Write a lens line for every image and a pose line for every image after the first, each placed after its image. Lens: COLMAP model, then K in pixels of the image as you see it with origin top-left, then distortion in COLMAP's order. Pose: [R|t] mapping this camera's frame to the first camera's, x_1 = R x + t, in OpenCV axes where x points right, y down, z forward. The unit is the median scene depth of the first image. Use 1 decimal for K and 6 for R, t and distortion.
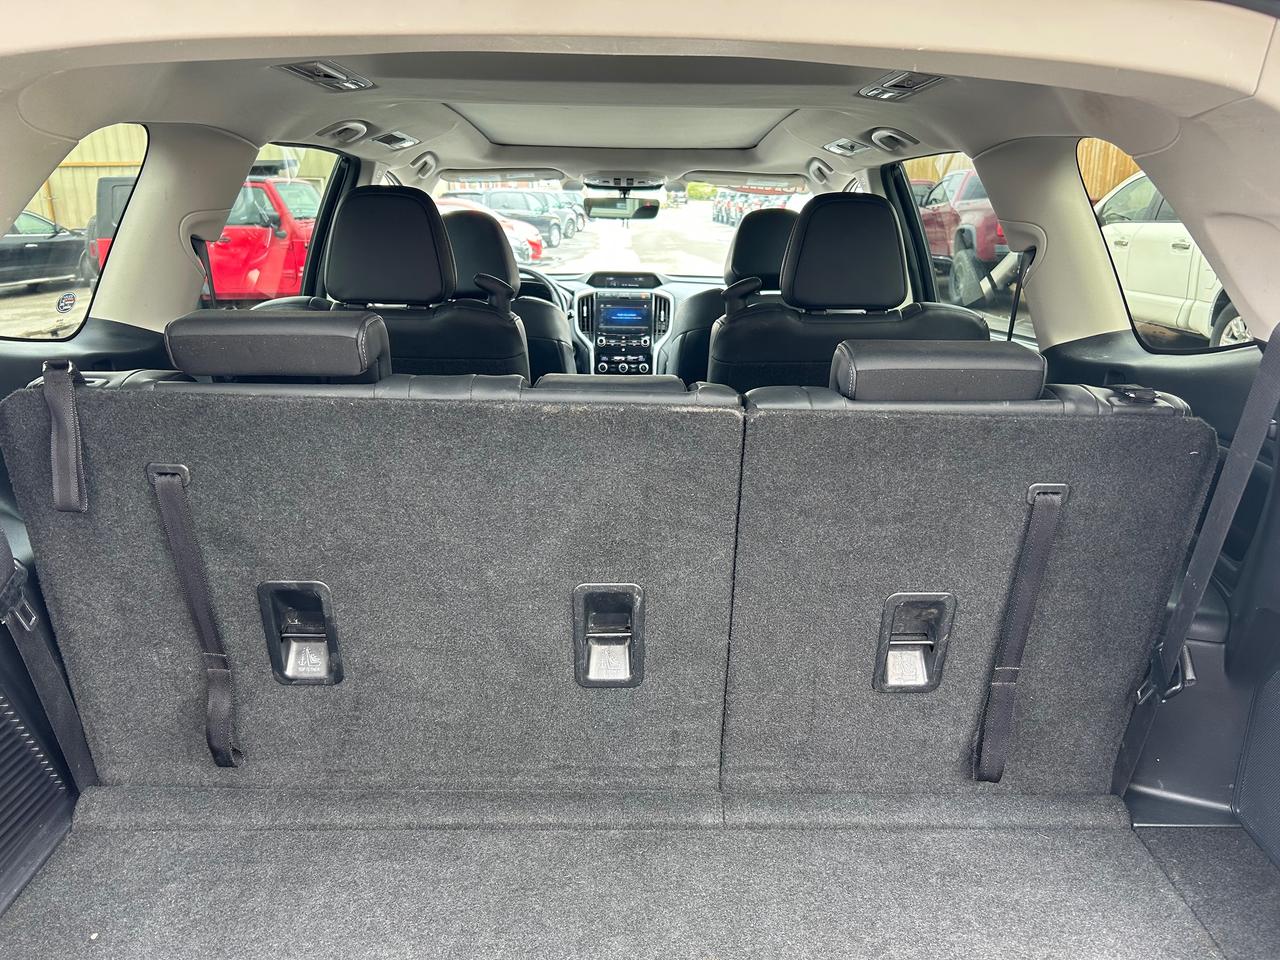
lens RADIAL K [[983.6, 0, 644.7], [0, 983.6, 489.2], [0, 0, 1]] dist [0.042853, -0.030993]
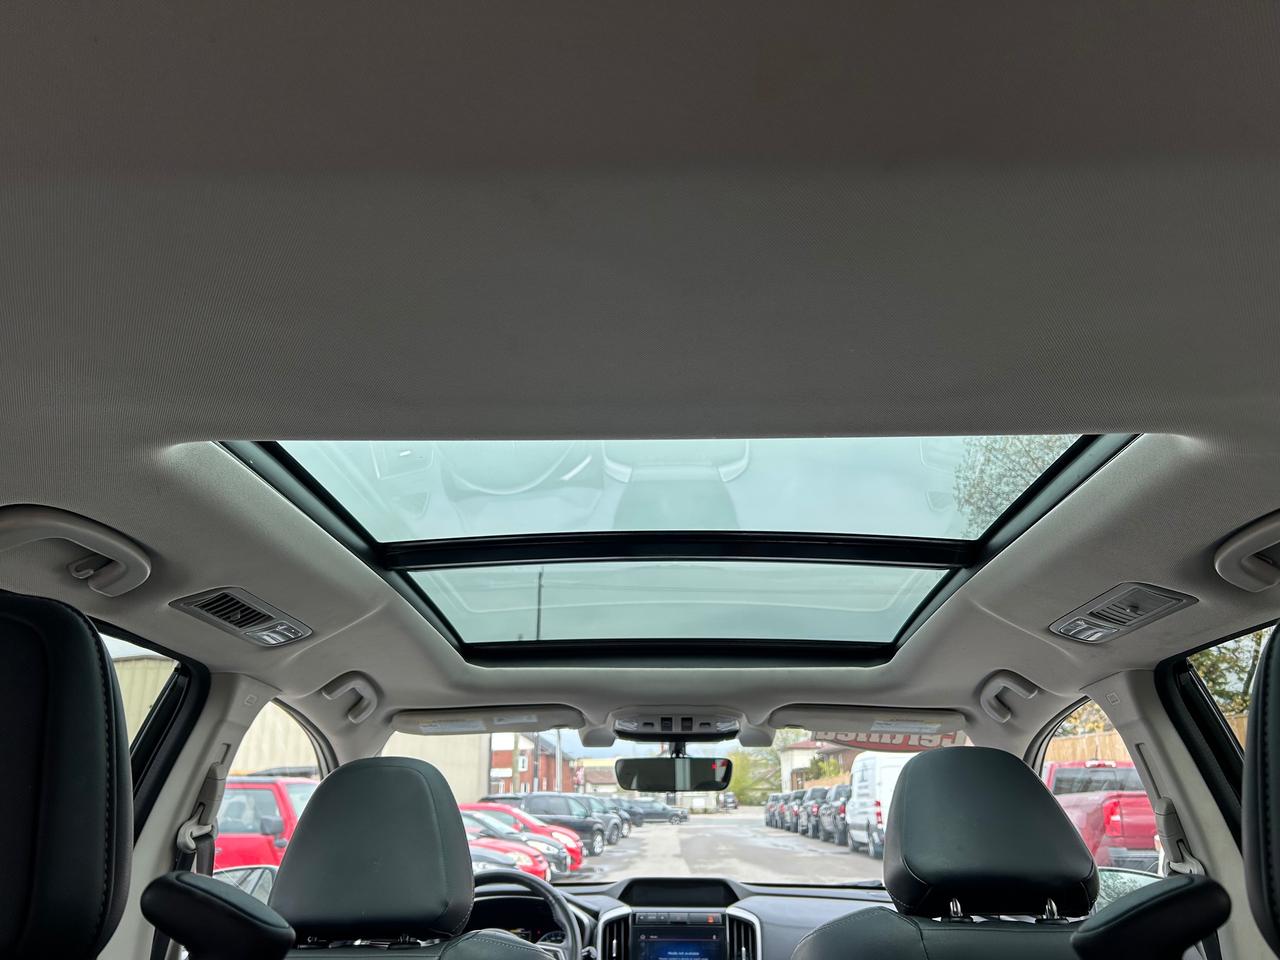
lens RADIAL K [[983.6, 0, 652.2], [0, 983.6, 482.1], [0, 0, 1]] dist [0.042853, -0.030993]
pose [[0.999178, -0.022939, -0.033423, -0.010392], [-0.000061, 0.823646, -0.567105, -0.069594], [0.040538, 0.566641, 0.822967, 0.332370]]
